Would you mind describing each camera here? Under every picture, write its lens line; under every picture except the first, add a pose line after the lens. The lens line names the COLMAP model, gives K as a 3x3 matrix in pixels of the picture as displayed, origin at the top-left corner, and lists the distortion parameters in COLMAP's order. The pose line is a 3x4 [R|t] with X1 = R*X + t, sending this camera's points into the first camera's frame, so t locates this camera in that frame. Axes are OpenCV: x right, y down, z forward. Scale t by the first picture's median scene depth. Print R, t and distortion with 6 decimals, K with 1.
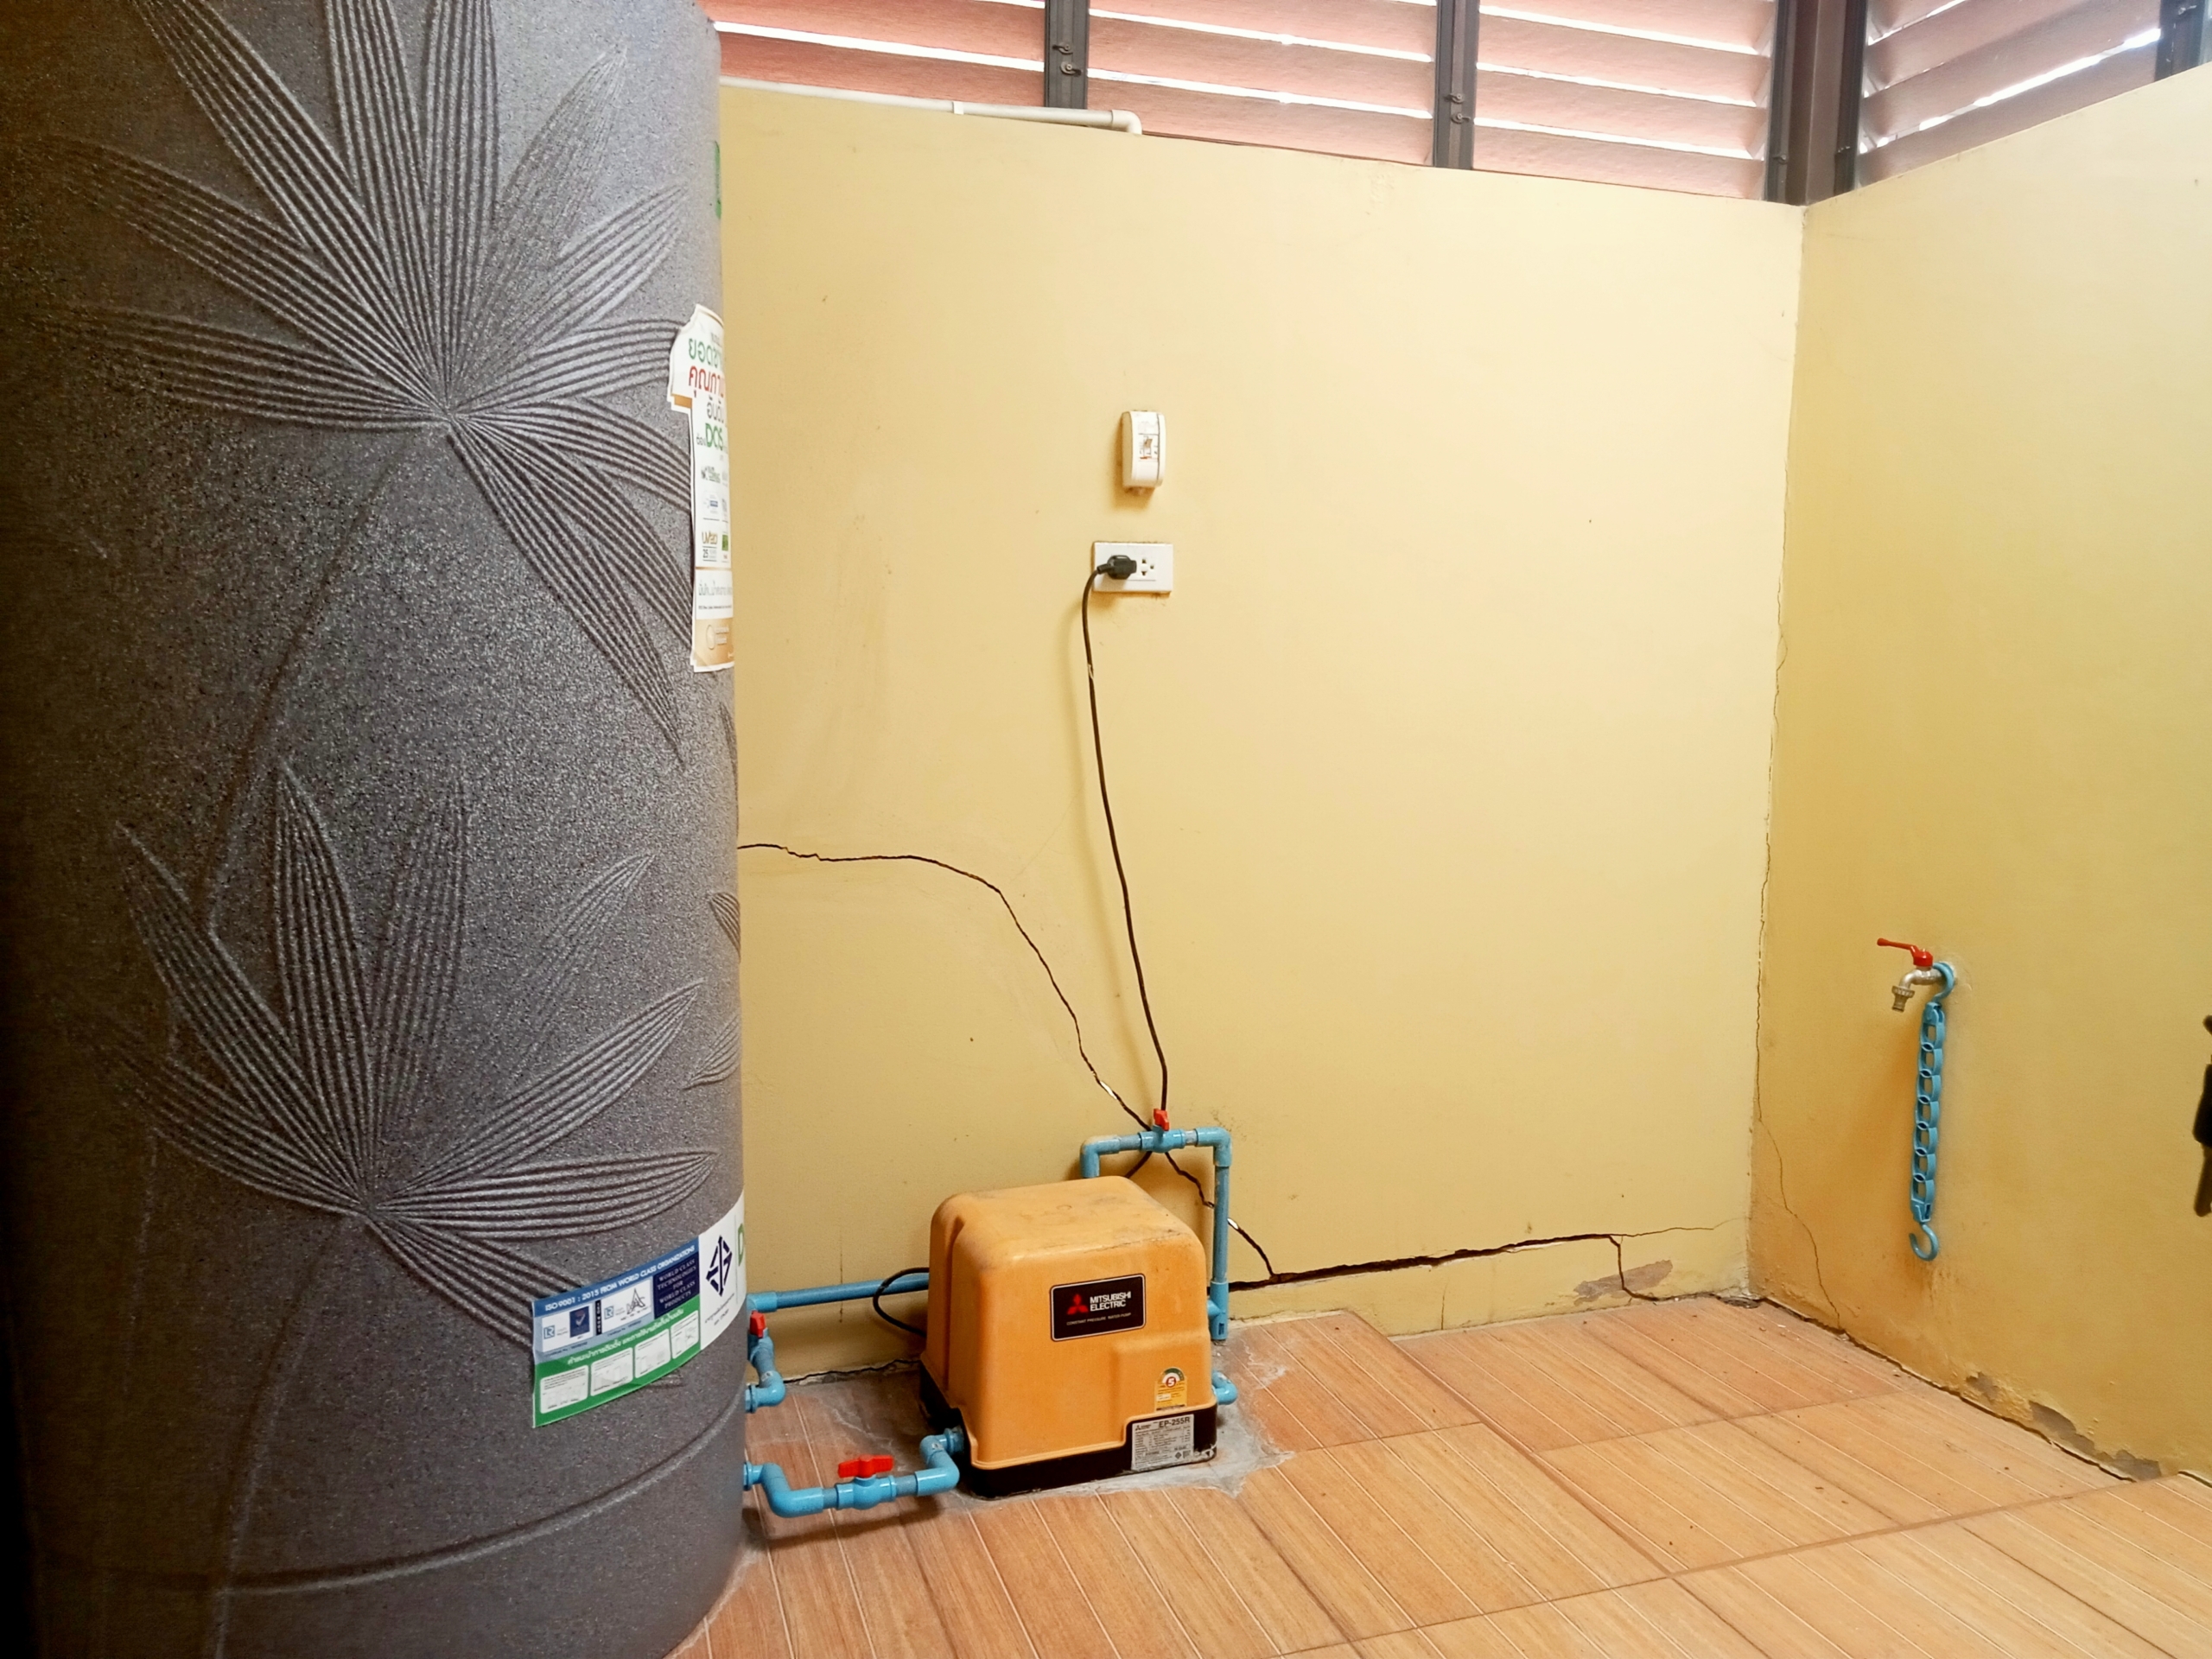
lens RADIAL K [[1672.9, 0, 1110.7], [0, 1672.9, 826.6], [0, 0, 1]] dist [0.019443, 0.003498]
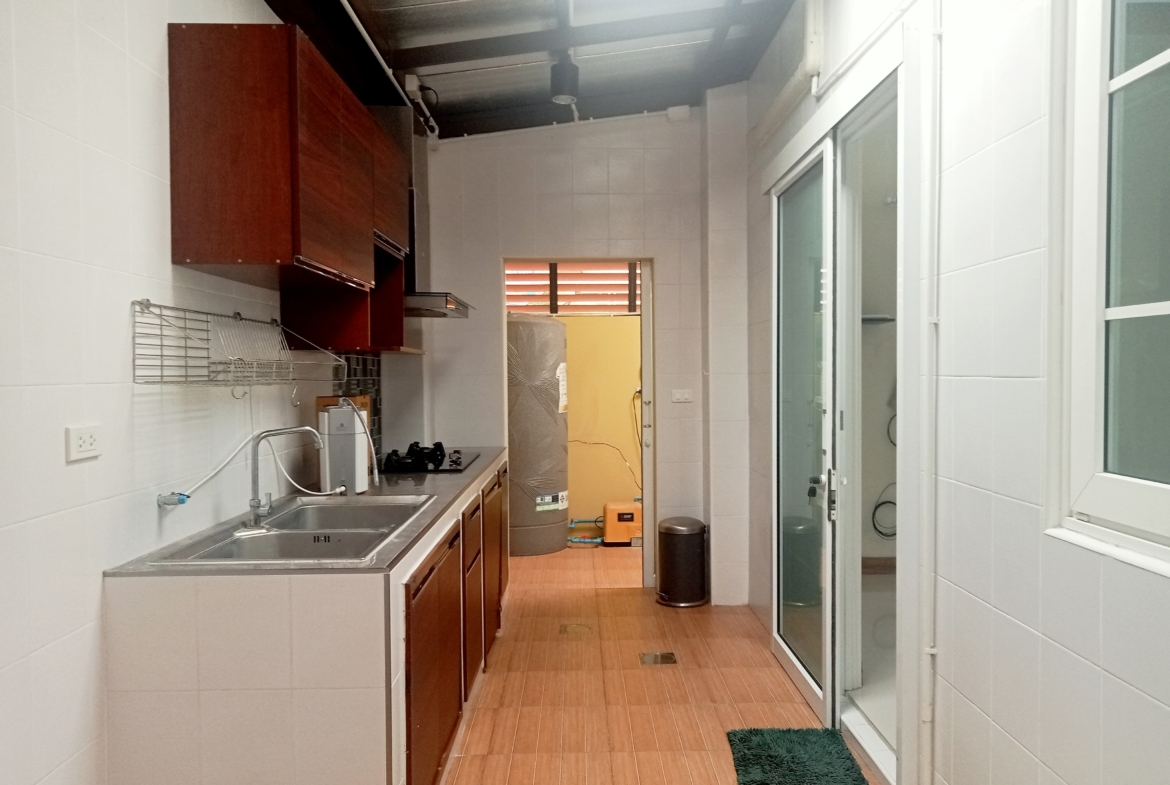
lens RADIAL K [[875.9, 0, 585.2], [0, 875.9, 393.3], [0, 0, 1]] dist [0.030520, 0.020868]
pose [[0.952628, -0.008901, -0.304008, 0.995465], [-0.020887, 0.995297, -0.094593, 0.177166], [0.303421, 0.096461, 0.947962, -2.527012]]
